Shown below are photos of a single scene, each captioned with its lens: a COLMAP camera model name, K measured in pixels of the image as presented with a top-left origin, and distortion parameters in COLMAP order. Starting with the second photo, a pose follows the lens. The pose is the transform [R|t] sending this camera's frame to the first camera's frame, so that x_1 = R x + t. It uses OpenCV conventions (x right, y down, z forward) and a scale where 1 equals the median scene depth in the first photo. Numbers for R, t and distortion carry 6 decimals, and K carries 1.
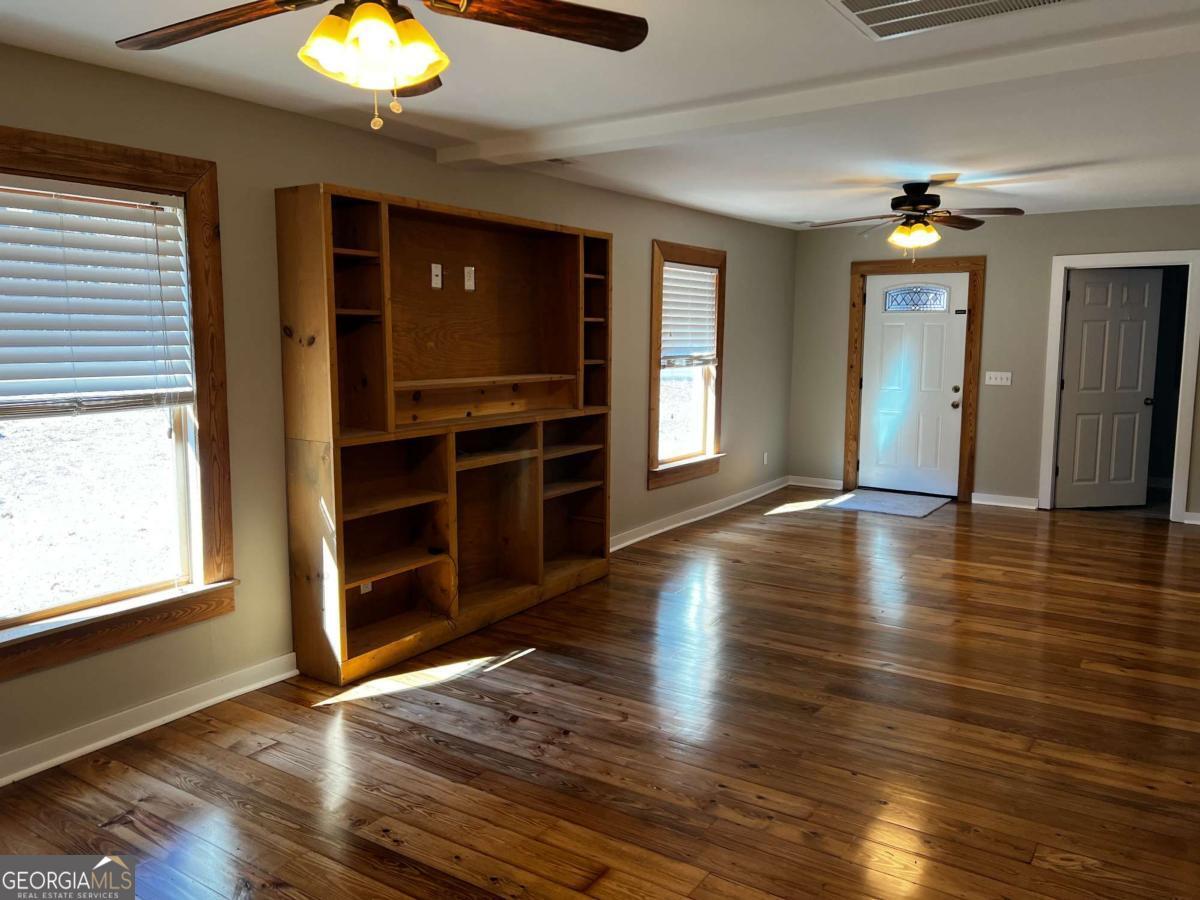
lens RADIAL K [[912.3, 0, 603.5], [0, 912.3, 447.9], [0, 0, 1]] dist [0.003711, 0.000885]
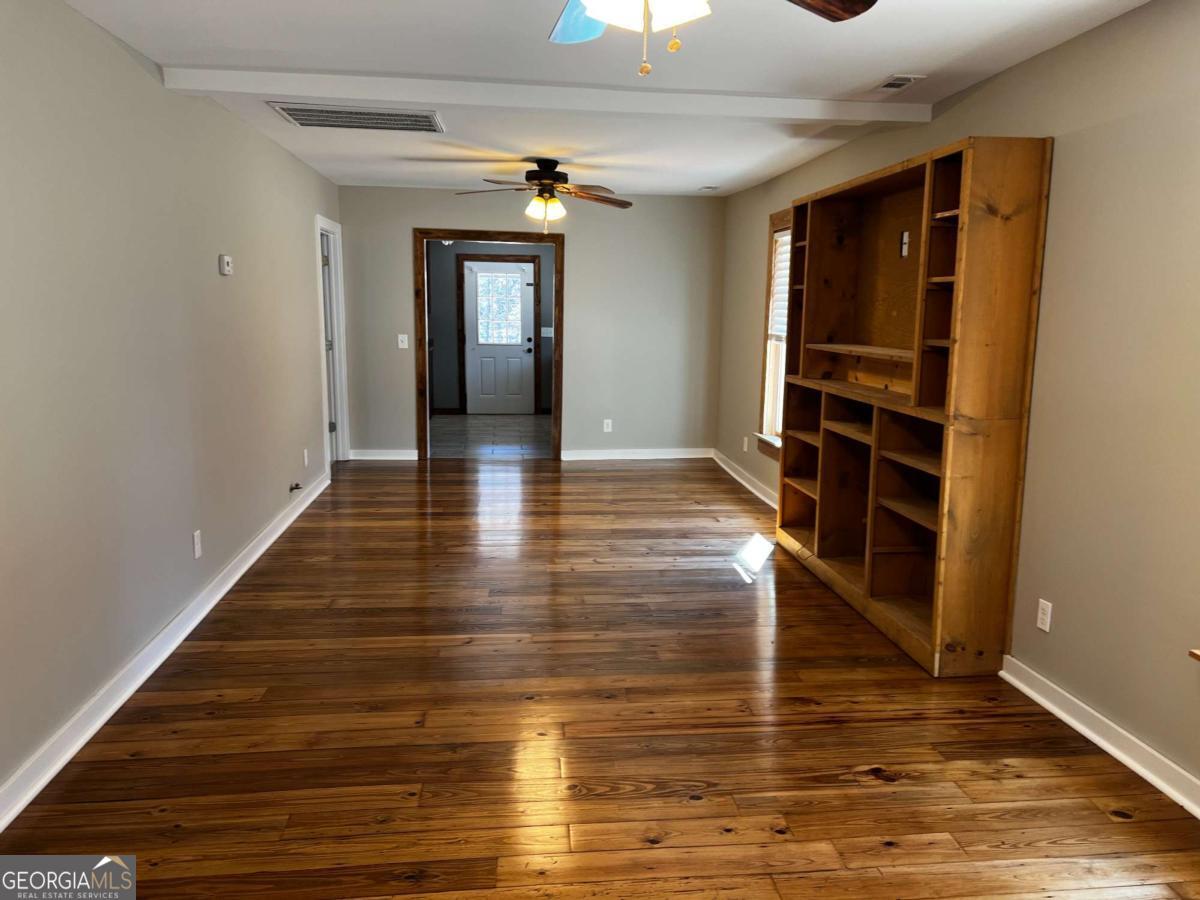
lens RADIAL K [[912.3, 0, 602.6], [0, 912.3, 451.4], [0, 0, 1]] dist [0.003711, 0.000885]
pose [[-0.771983, 0.091276, -0.629056, 0.870707], [-0.097310, 0.961000, 0.258861, -0.240179], [0.628150, 0.261049, -0.732994, 1.926055]]
